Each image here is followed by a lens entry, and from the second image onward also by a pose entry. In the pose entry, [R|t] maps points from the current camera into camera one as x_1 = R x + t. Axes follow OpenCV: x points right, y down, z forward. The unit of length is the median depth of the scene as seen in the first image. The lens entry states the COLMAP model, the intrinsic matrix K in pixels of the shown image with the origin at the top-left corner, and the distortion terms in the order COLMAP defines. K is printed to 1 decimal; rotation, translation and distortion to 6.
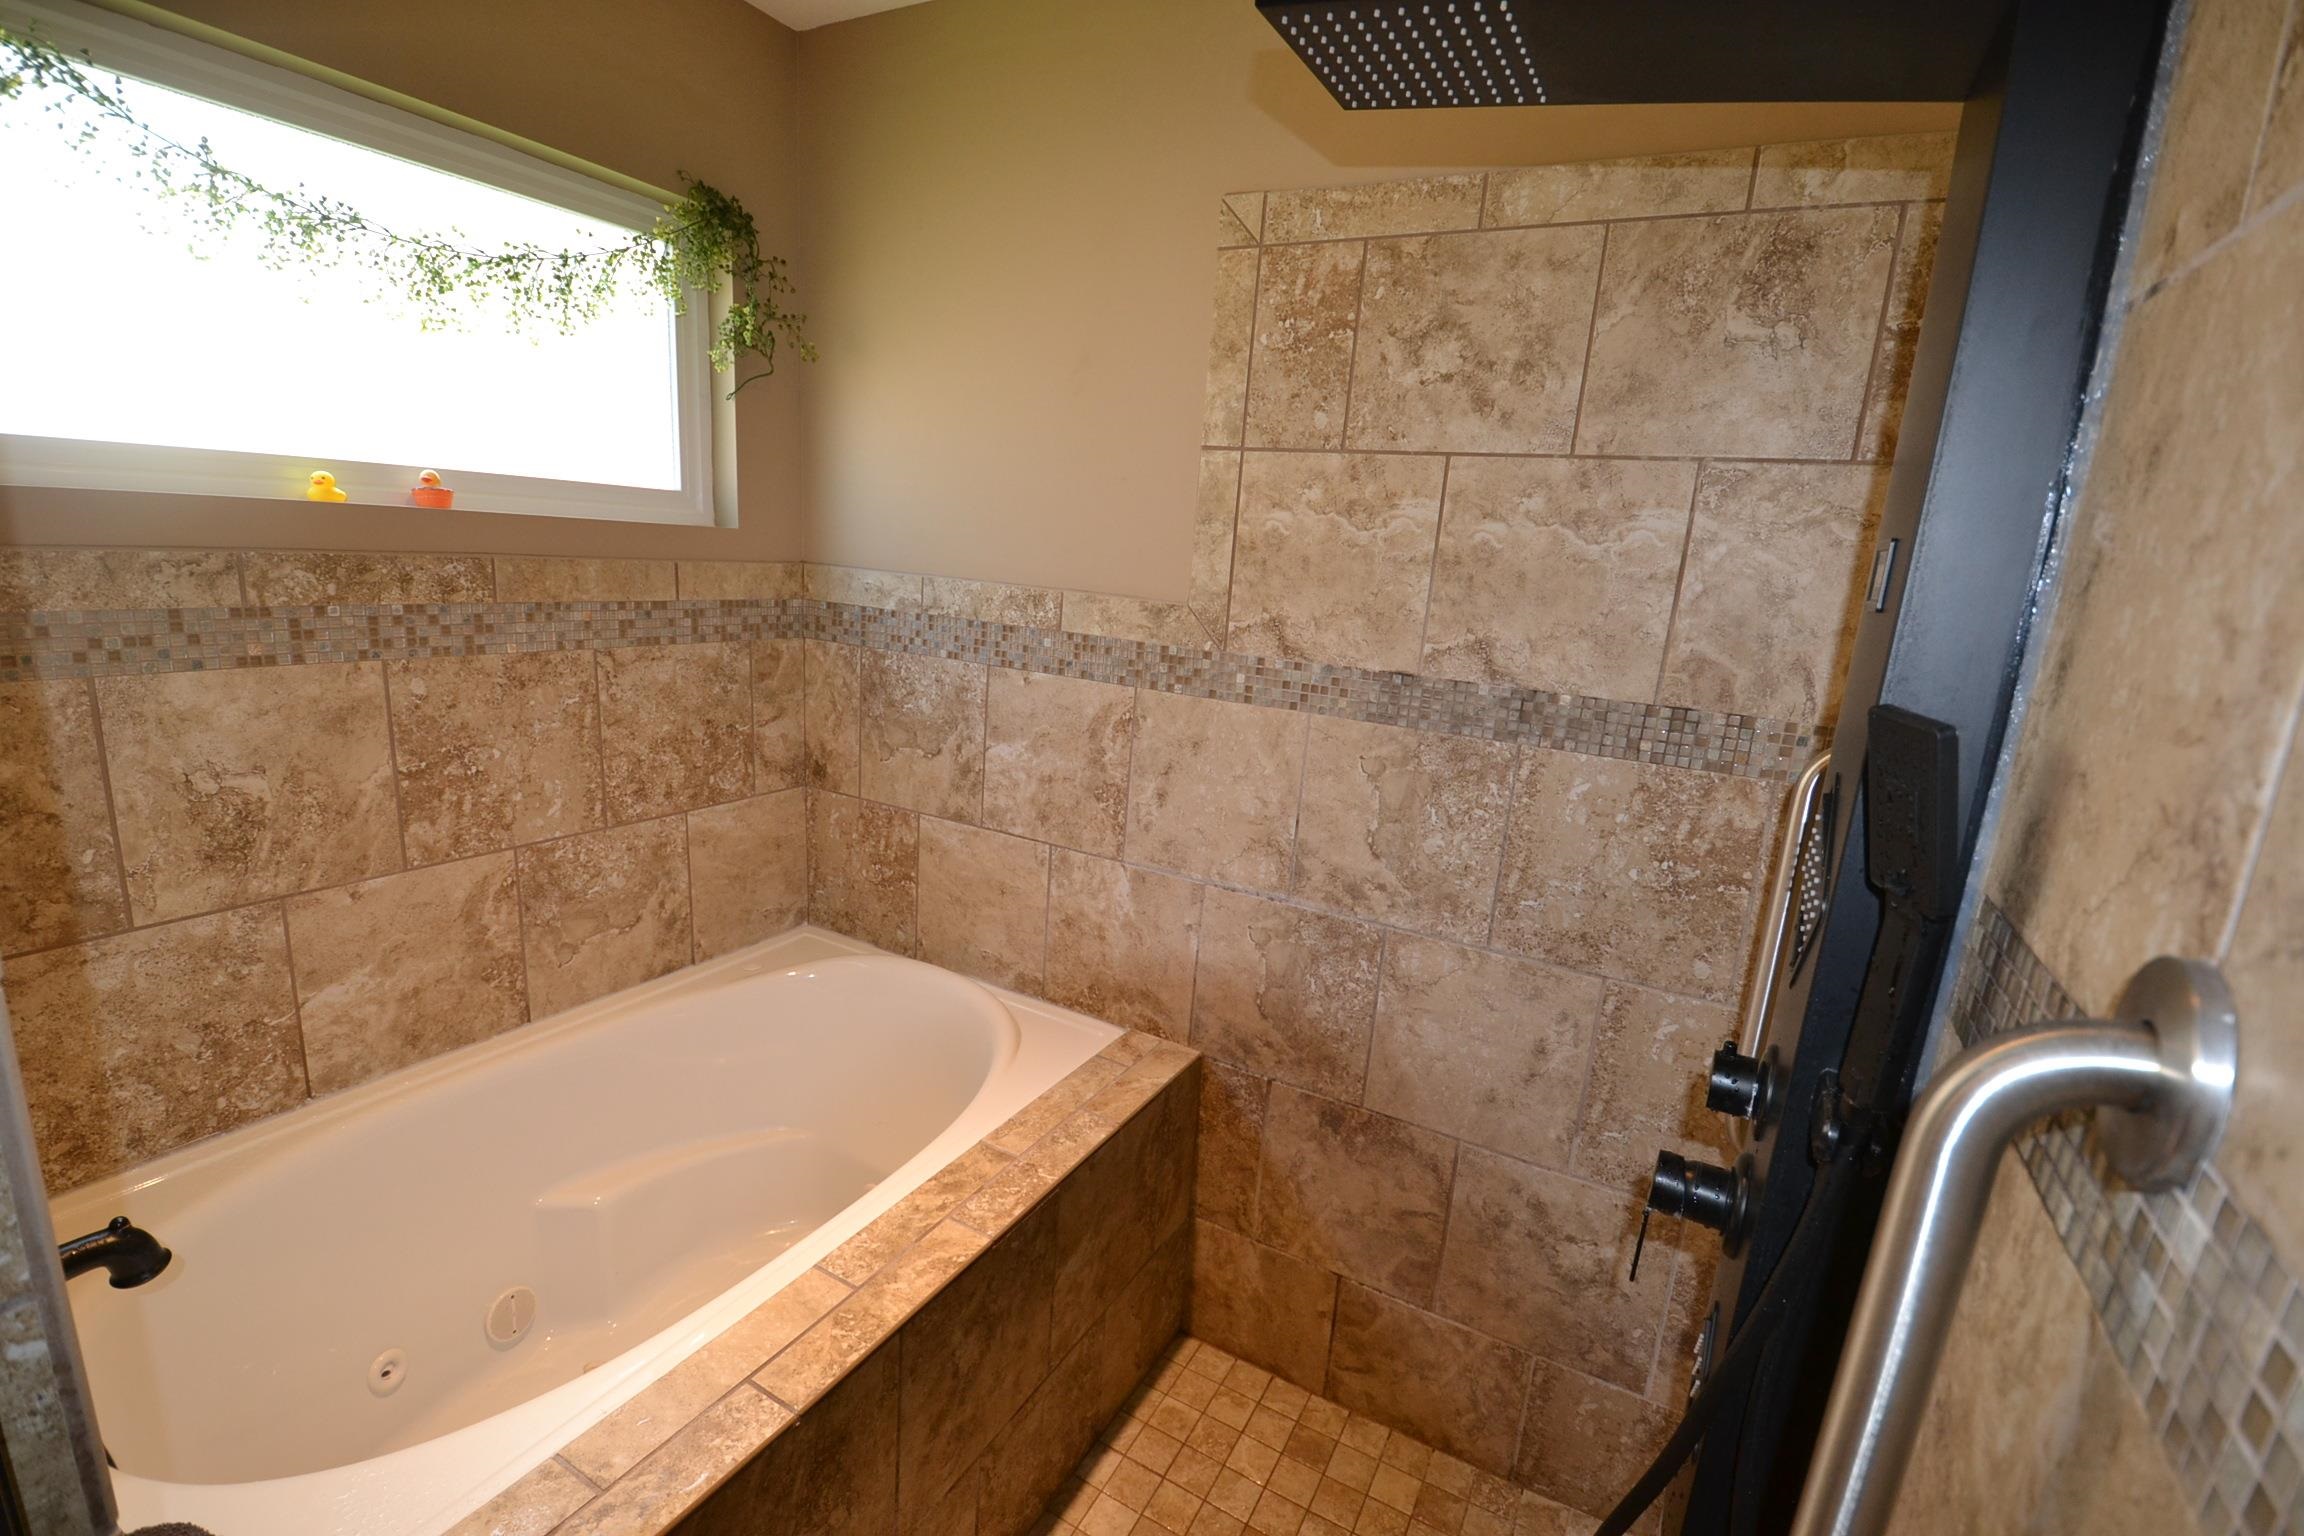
lens RADIAL K [[1018.5, 0, 1147.1], [0, 1018.5, 787.2], [0, 0, 1]] dist [0.021688, -0.028514]
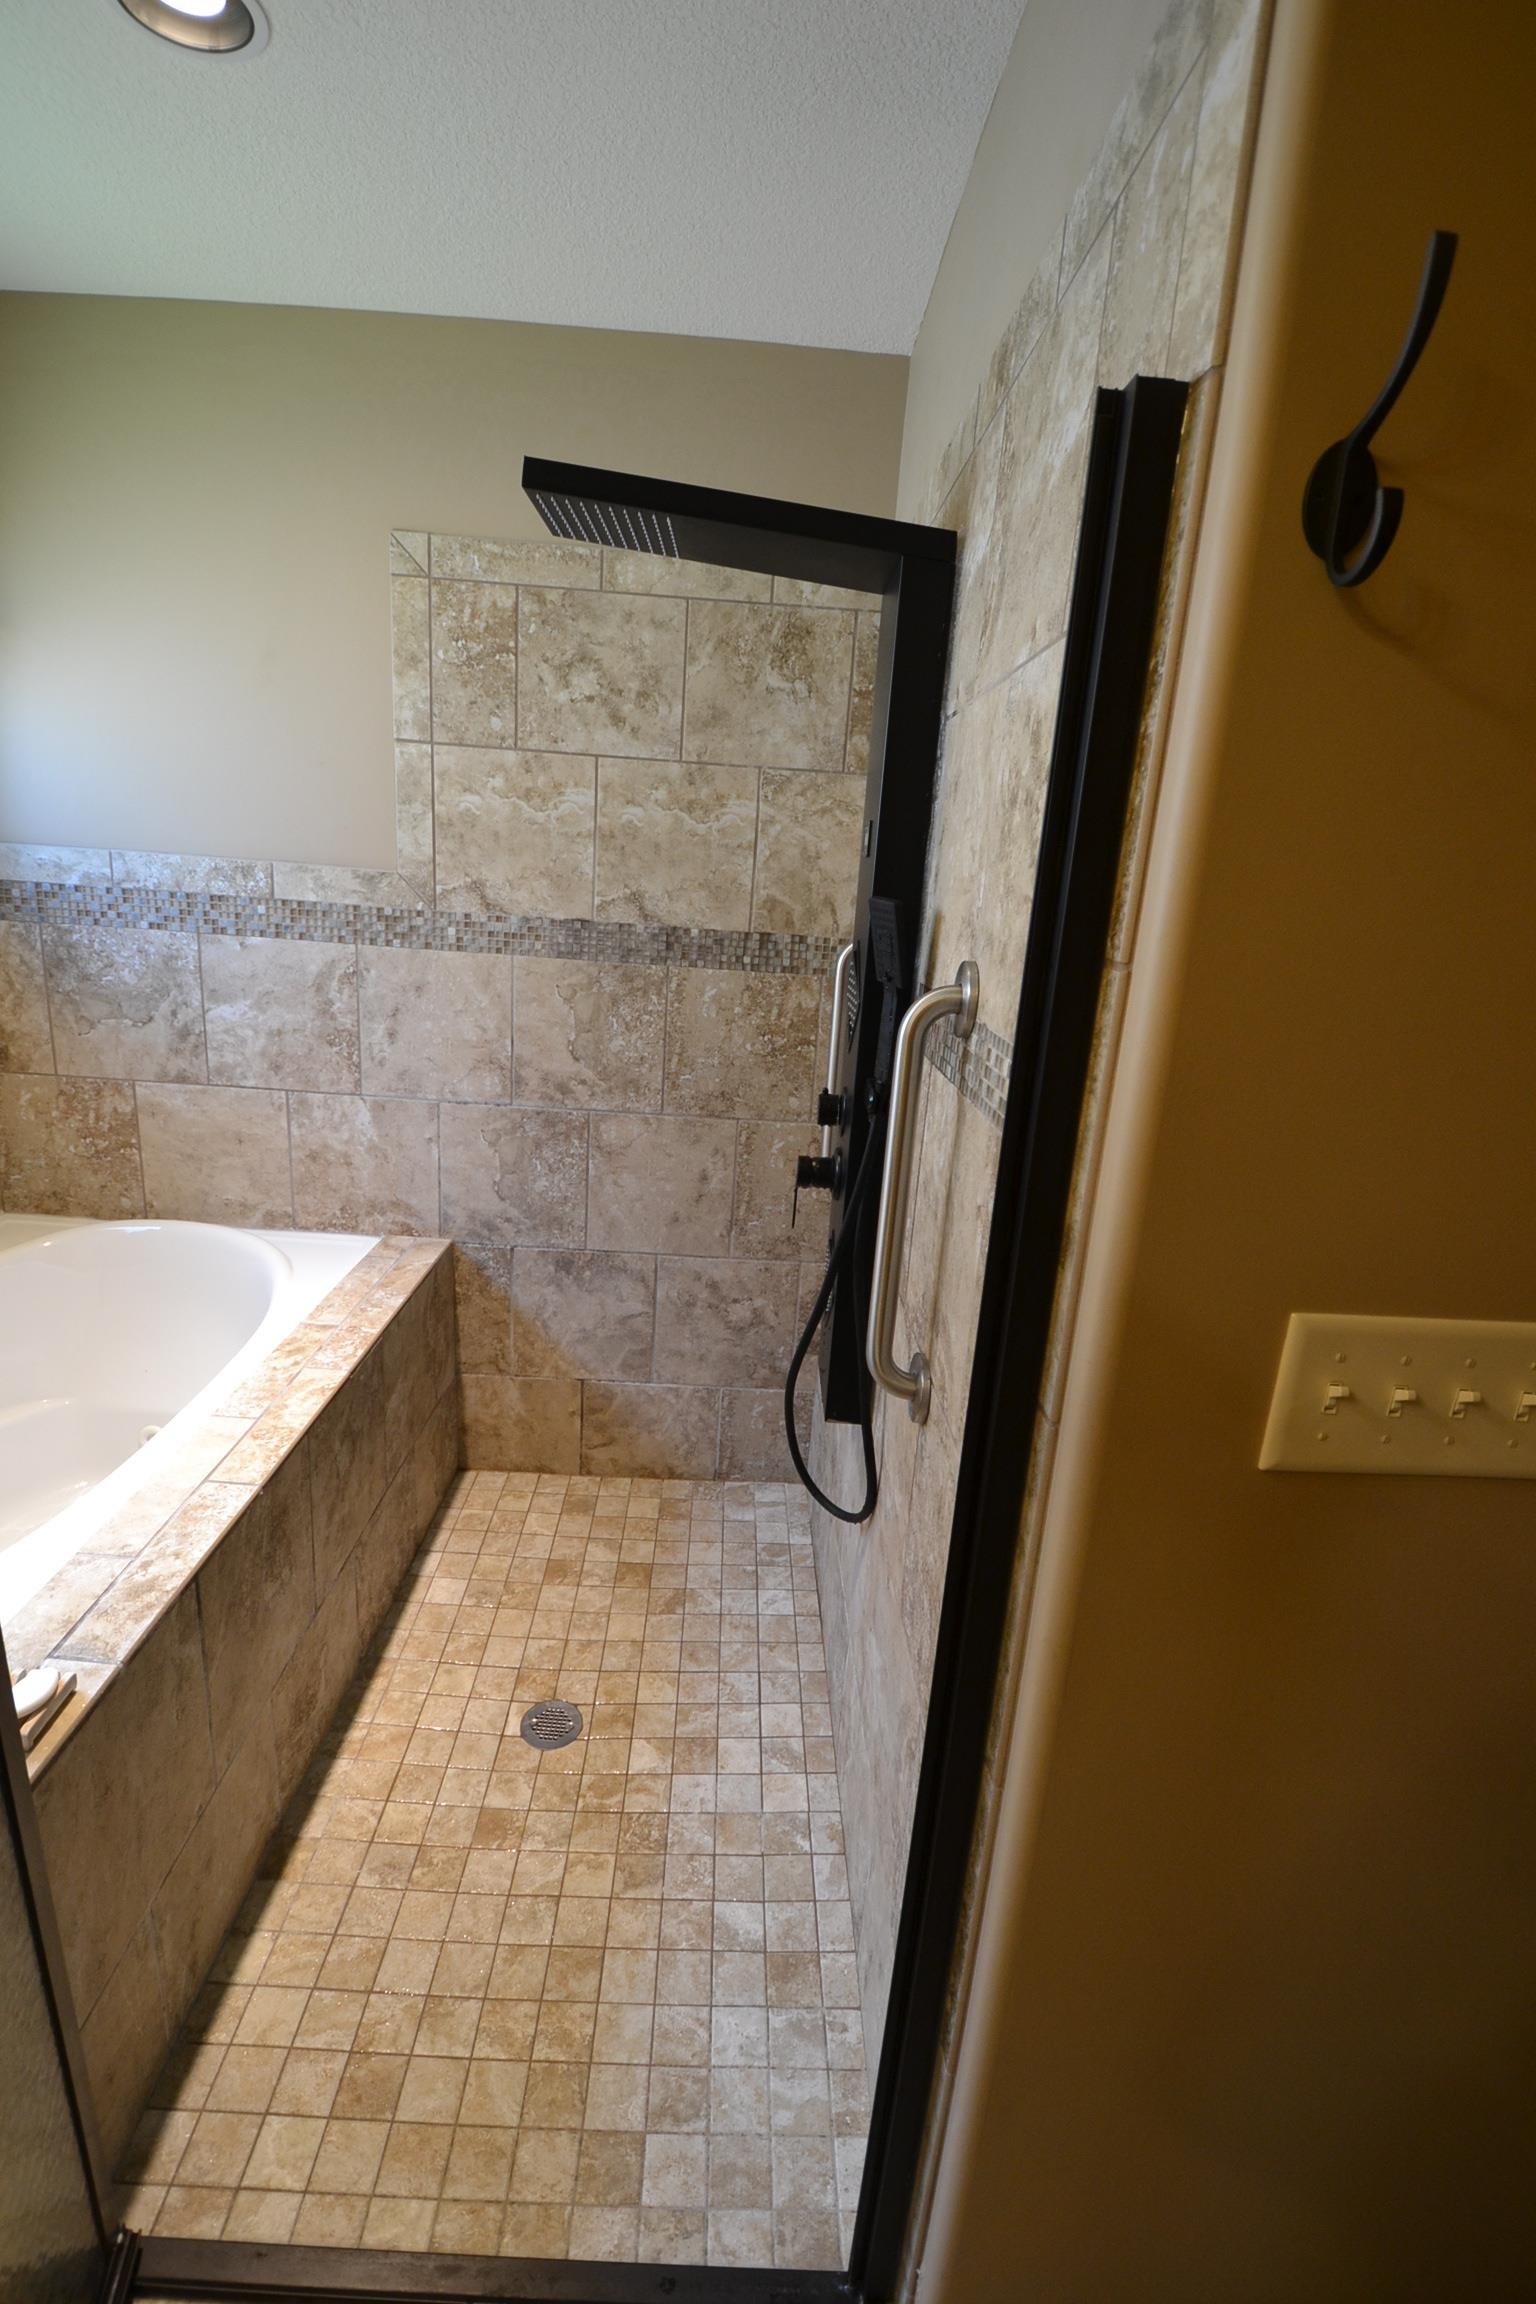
lens RADIAL K [[1018.5, 0, 753.4], [0, 1018.5, 1147.7], [0, 0, 1]] dist [0.021688, -0.028514]
pose [[0.870480, -0.143860, 0.470711, -0.215097], [0.108974, 0.988929, 0.100715, 0.070529], [-0.479989, -0.036375, 0.876520, -0.285678]]
